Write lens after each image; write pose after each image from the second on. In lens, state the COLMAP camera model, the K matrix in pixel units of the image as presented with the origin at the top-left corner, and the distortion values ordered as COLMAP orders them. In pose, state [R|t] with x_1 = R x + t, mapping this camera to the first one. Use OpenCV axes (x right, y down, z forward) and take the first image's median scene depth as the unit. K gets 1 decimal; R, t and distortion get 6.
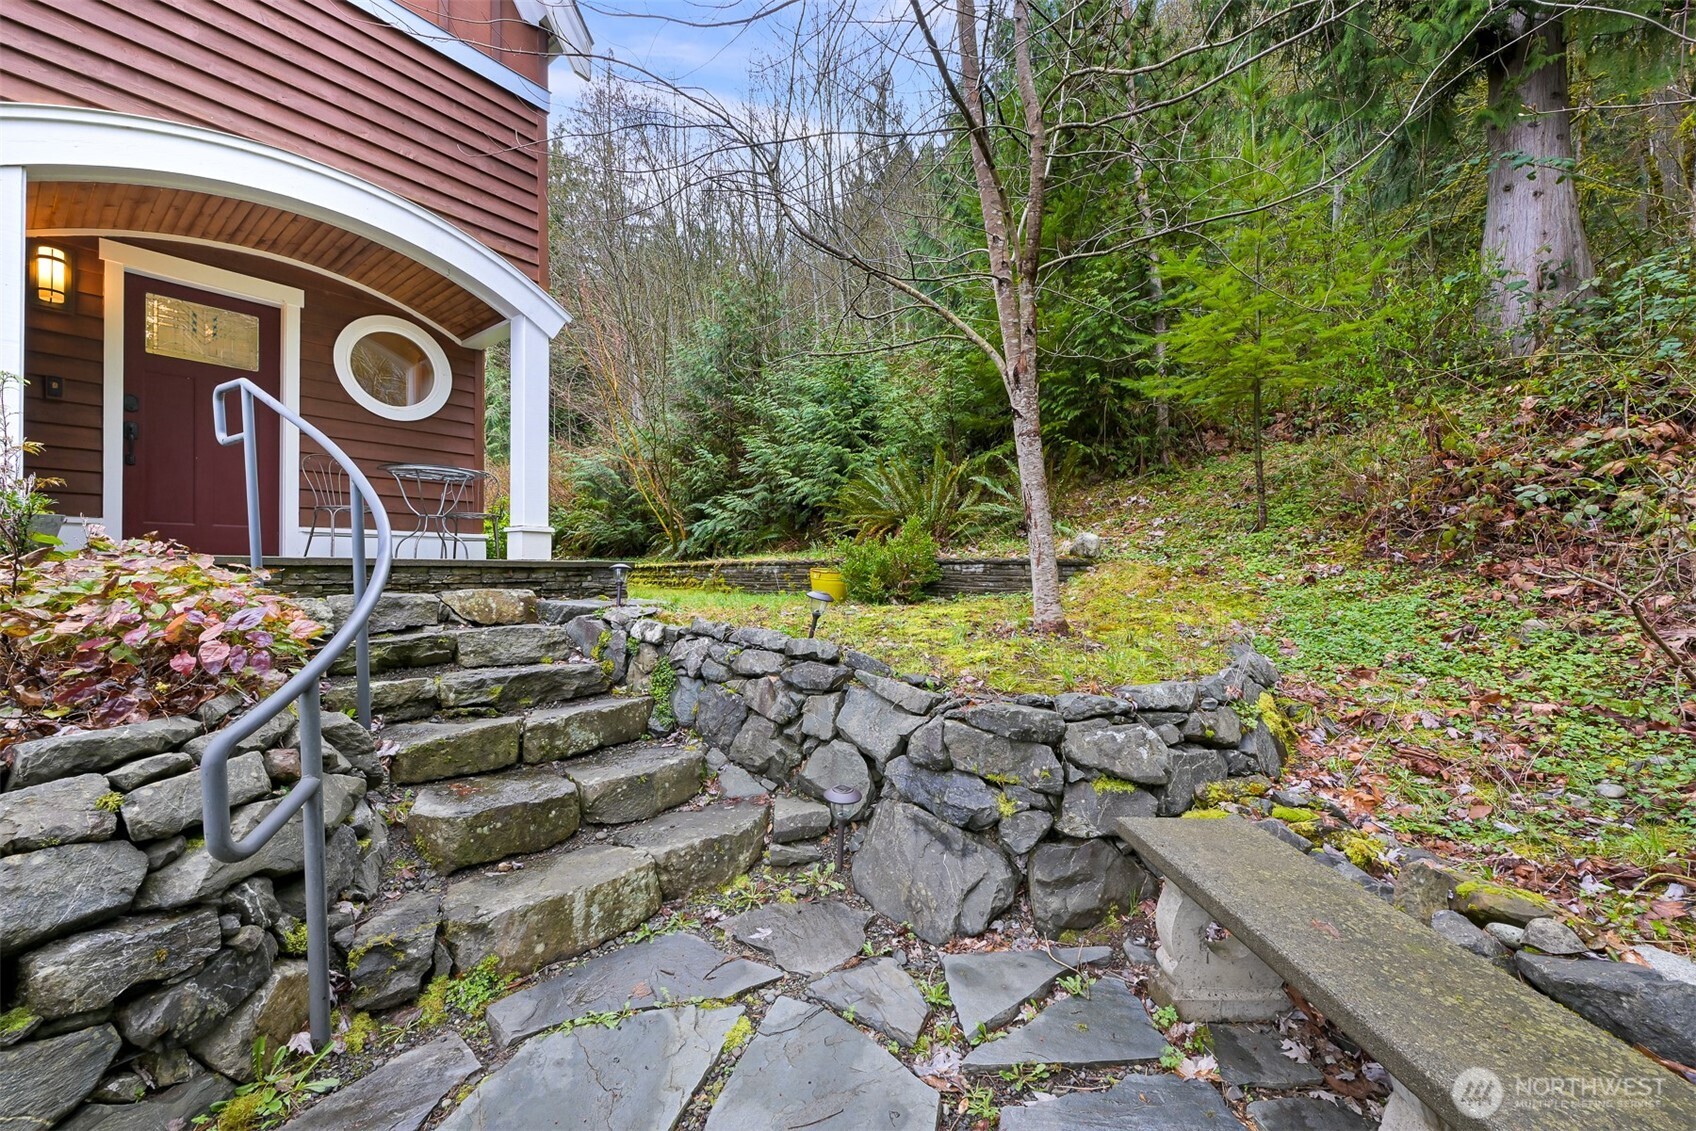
lens RADIAL K [[674.9, 0, 842.7], [0, 674.9, 567.8], [0, 0, 1]] dist [0.010097, -0.003047]
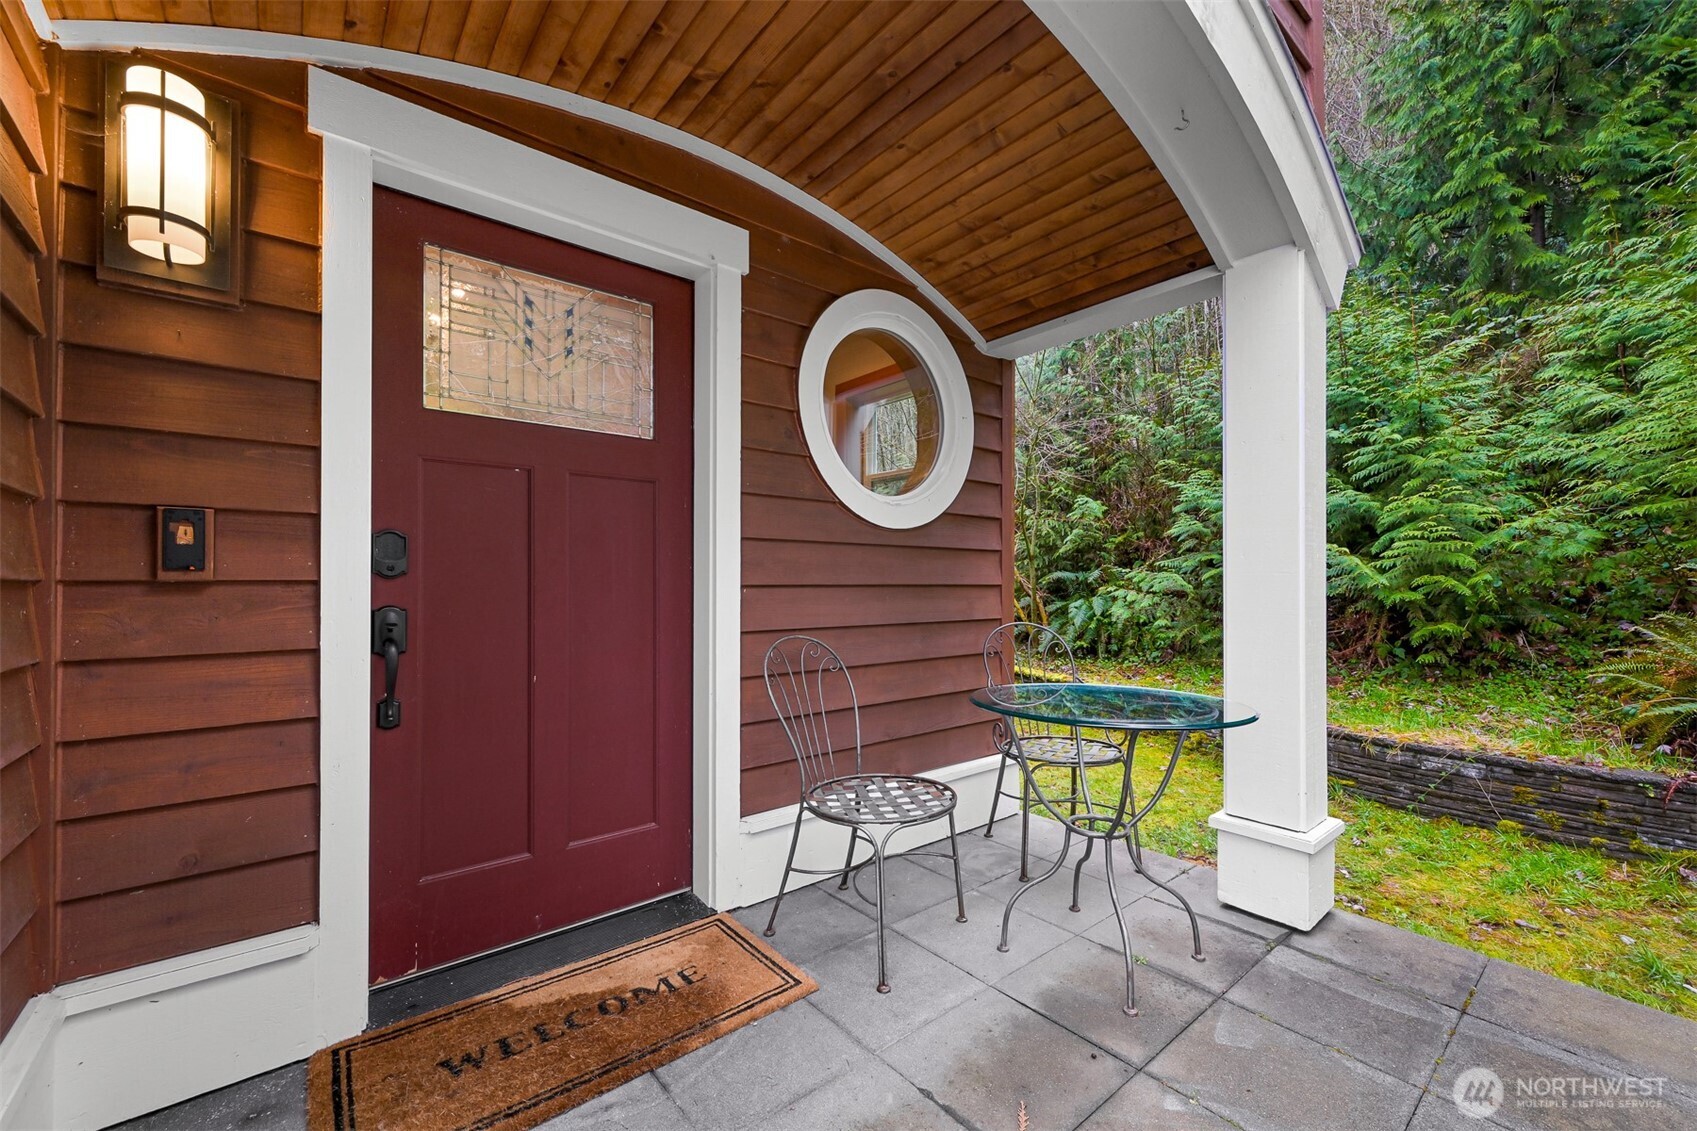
lens RADIAL K [[675.3, 0, 843.2], [0, 675.3, 567.8], [0, 0, 1]] dist [0.010097, -0.003047]
pose [[0.979120, -0.005077, -0.203221, -0.752653], [0.002225, 0.999896, -0.014259, -0.232945], [0.203272, 0.013509, 0.979029, 0.712222]]
